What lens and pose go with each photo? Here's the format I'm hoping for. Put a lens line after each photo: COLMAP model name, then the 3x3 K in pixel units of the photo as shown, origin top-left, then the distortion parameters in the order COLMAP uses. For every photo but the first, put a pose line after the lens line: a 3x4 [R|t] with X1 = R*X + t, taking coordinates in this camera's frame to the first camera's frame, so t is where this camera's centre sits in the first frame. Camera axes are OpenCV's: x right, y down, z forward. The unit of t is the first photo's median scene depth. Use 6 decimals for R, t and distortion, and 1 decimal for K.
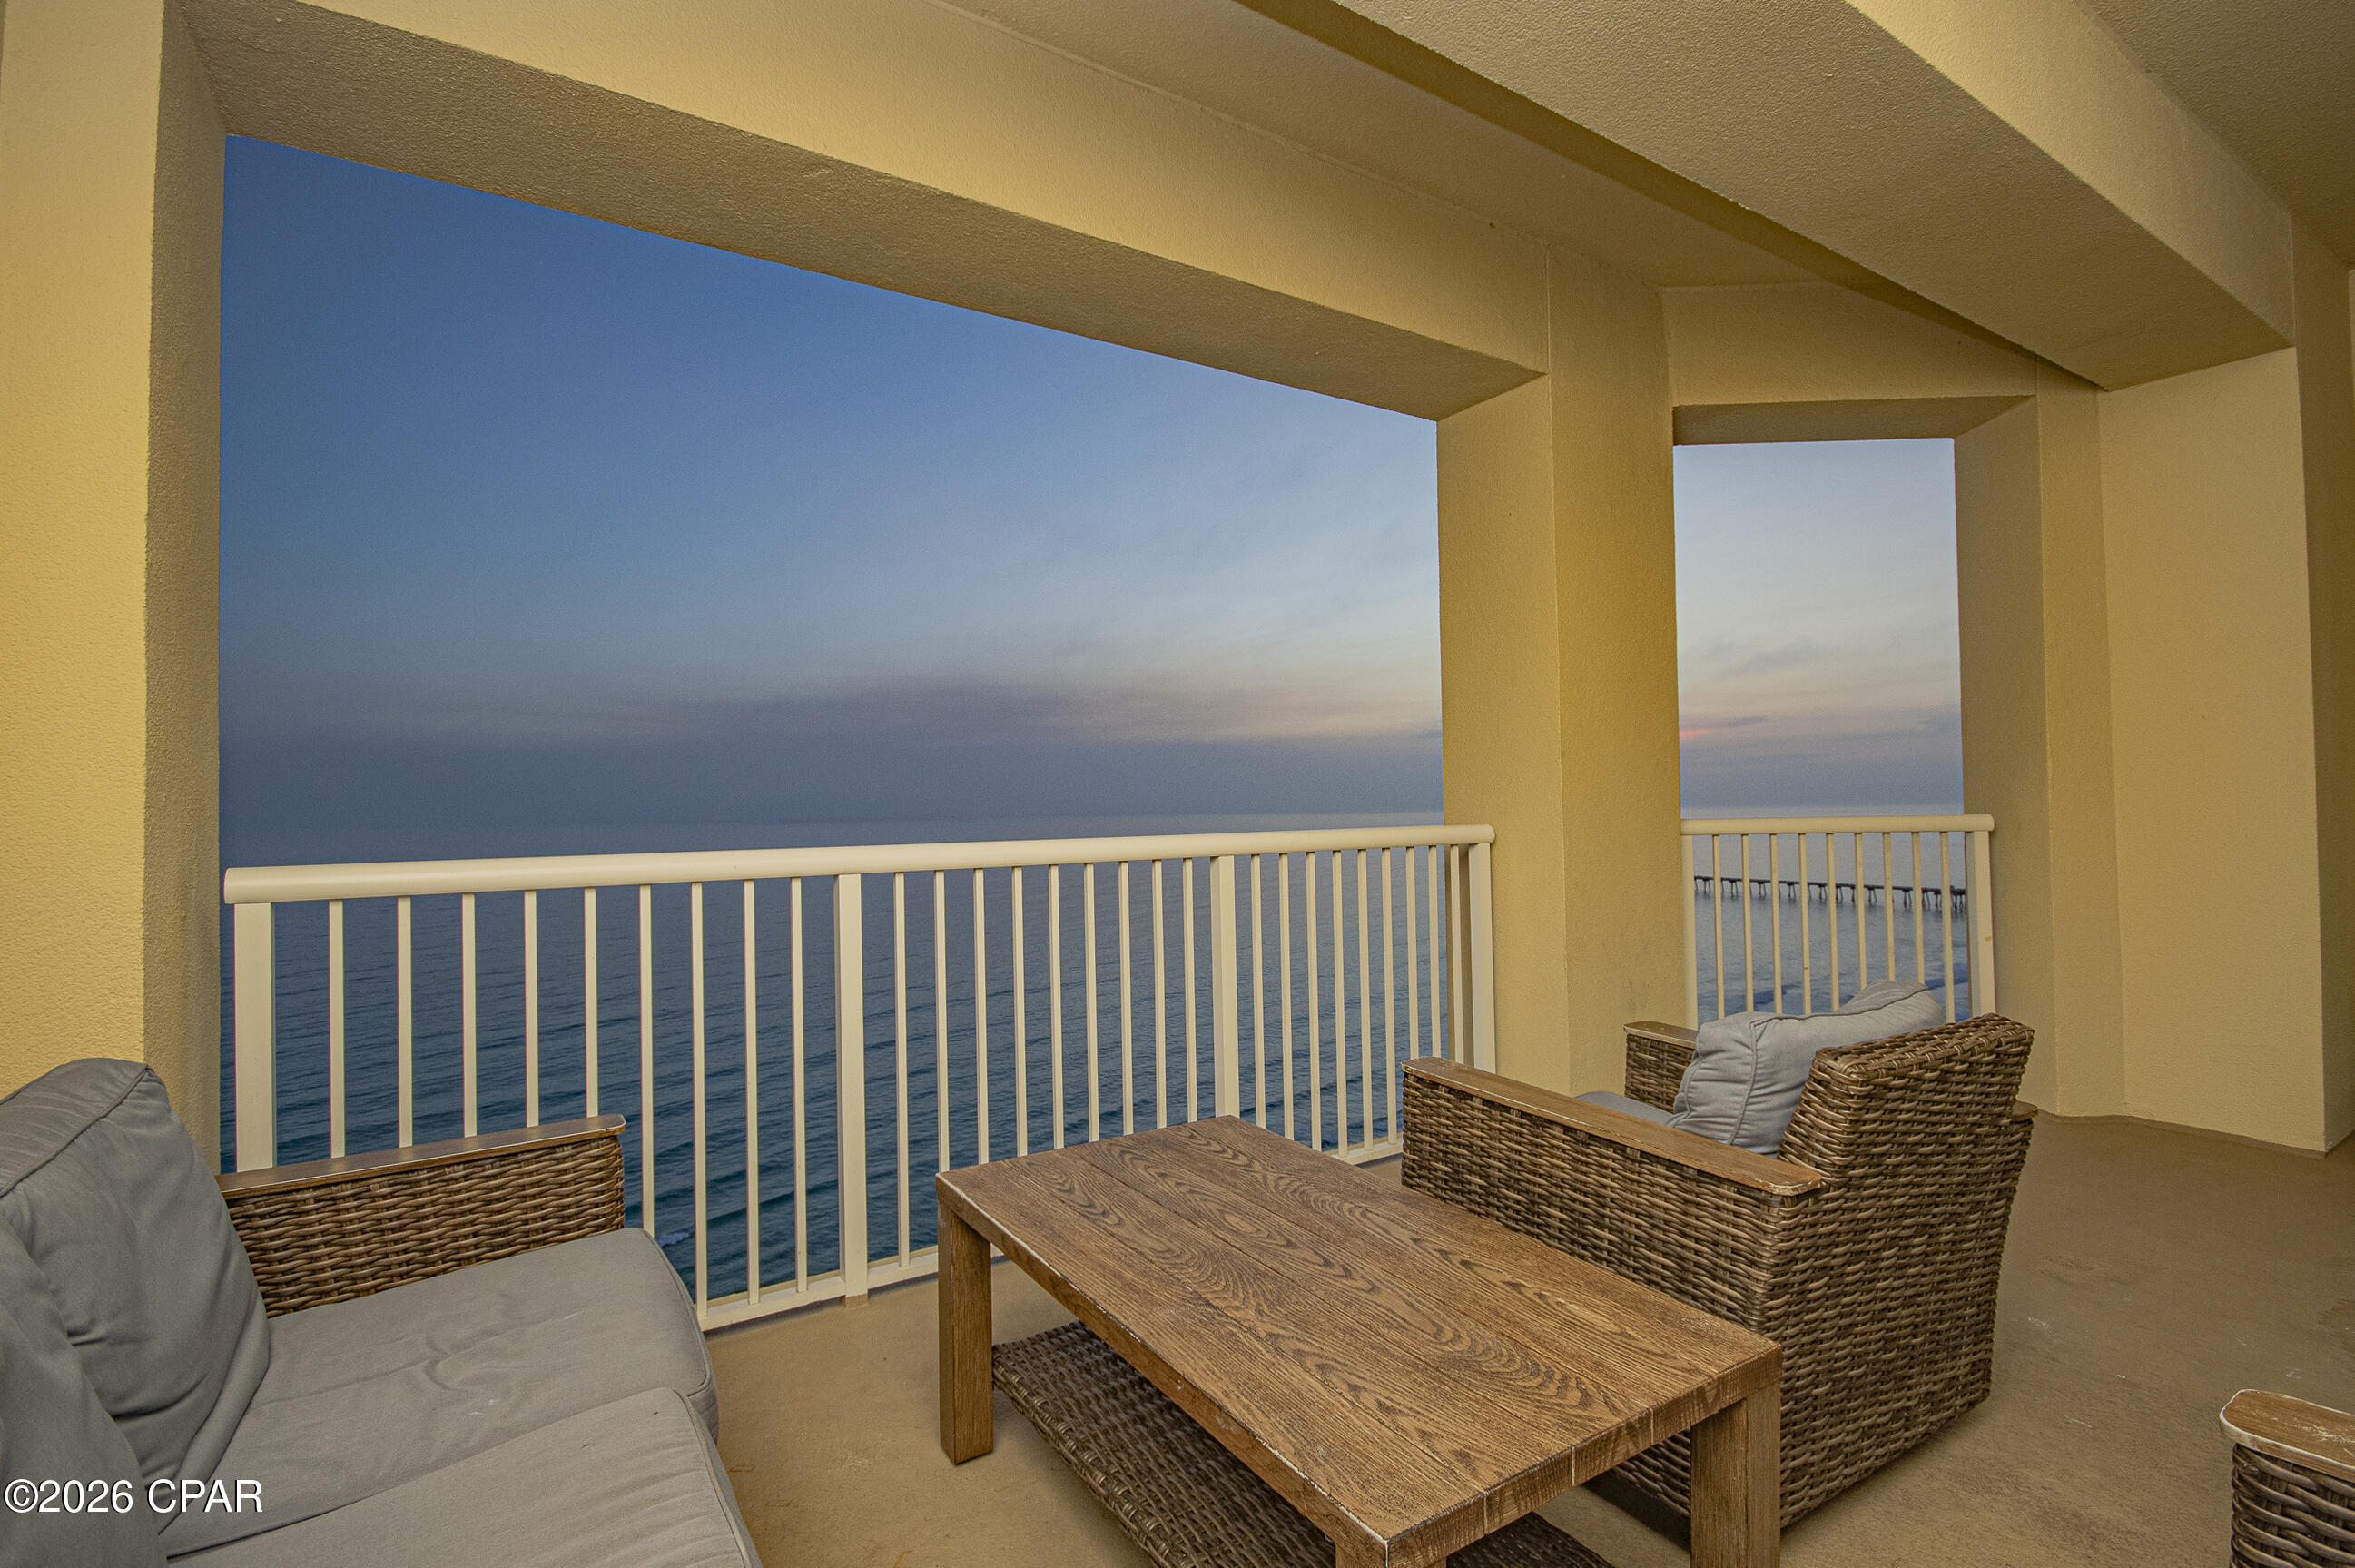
lens RADIAL K [[1078.2, 0, 1177.5], [0, 1078.2, 784.0], [0, 0, 1]] dist [-0.002216, -0.000440]
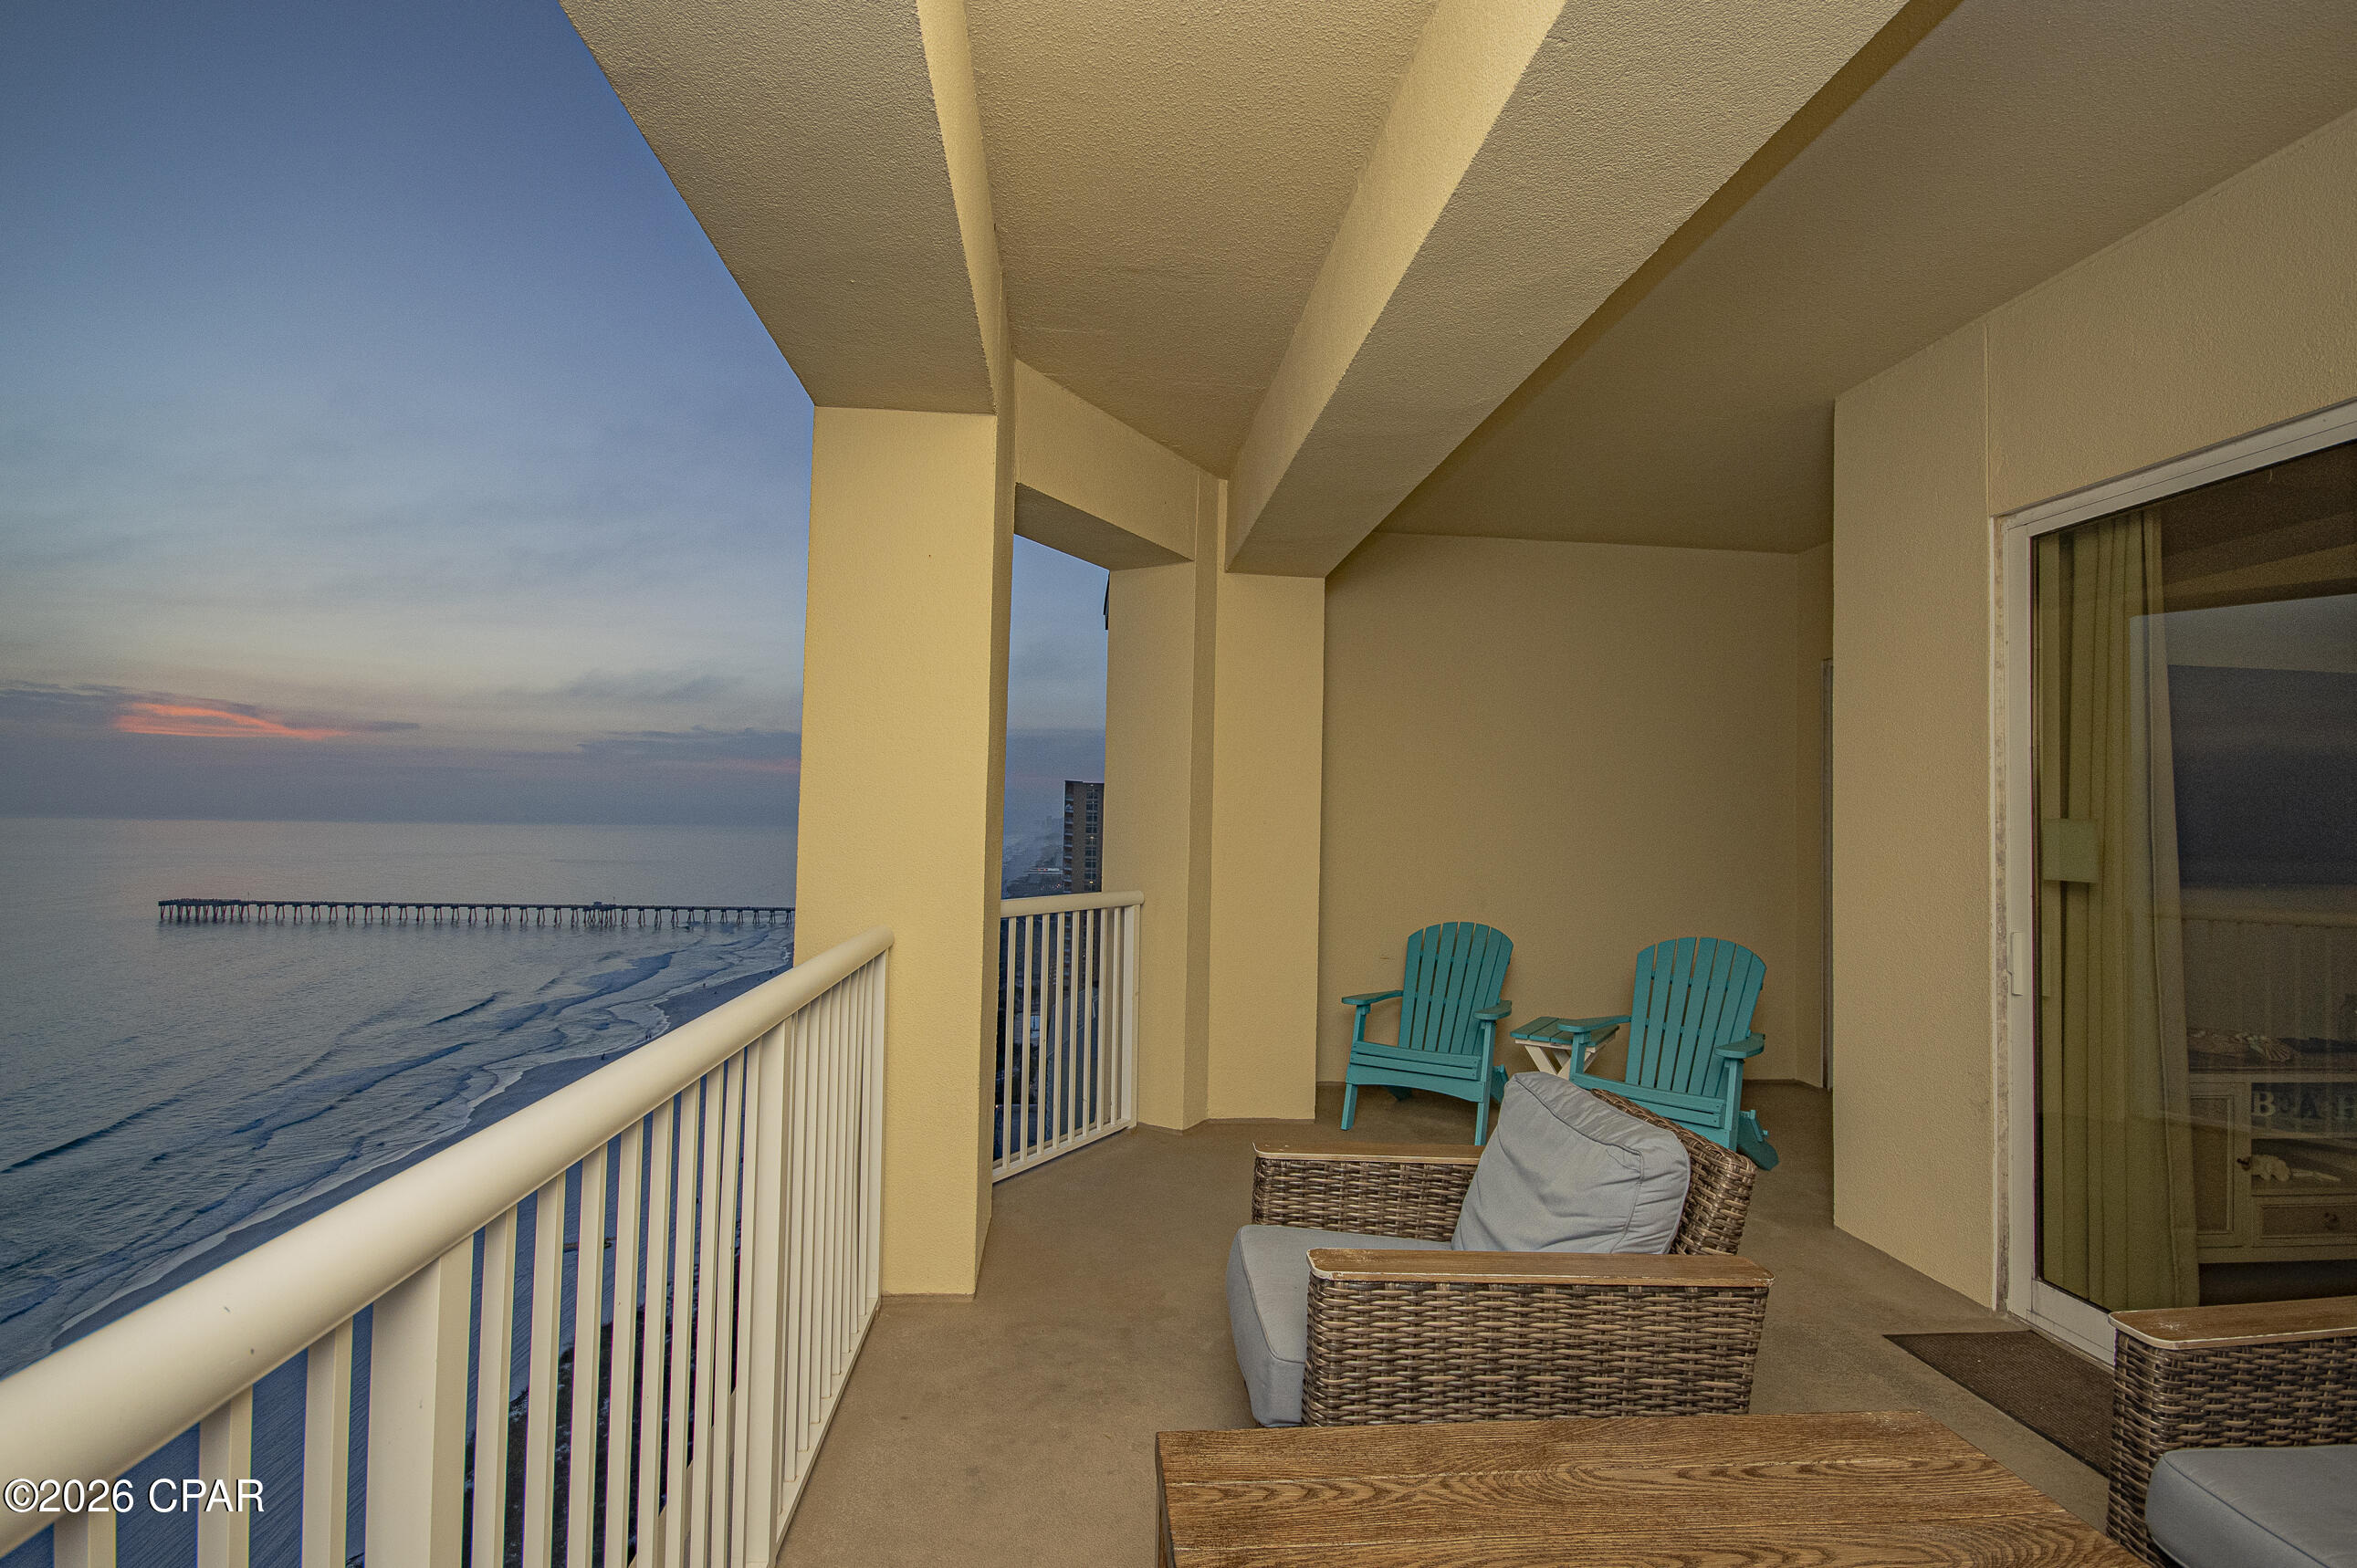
lens RADIAL K [[1078.9, 0, 1178.5], [0, 1078.9, 784.0], [0, 0, 1]] dist [-0.002216, -0.000440]
pose [[0.439288, 0.068186, 0.895755, -0.721979], [-0.050734, 0.997407, -0.051044, -0.077904], [-0.896913, -0.023022, 0.441608, 0.880785]]
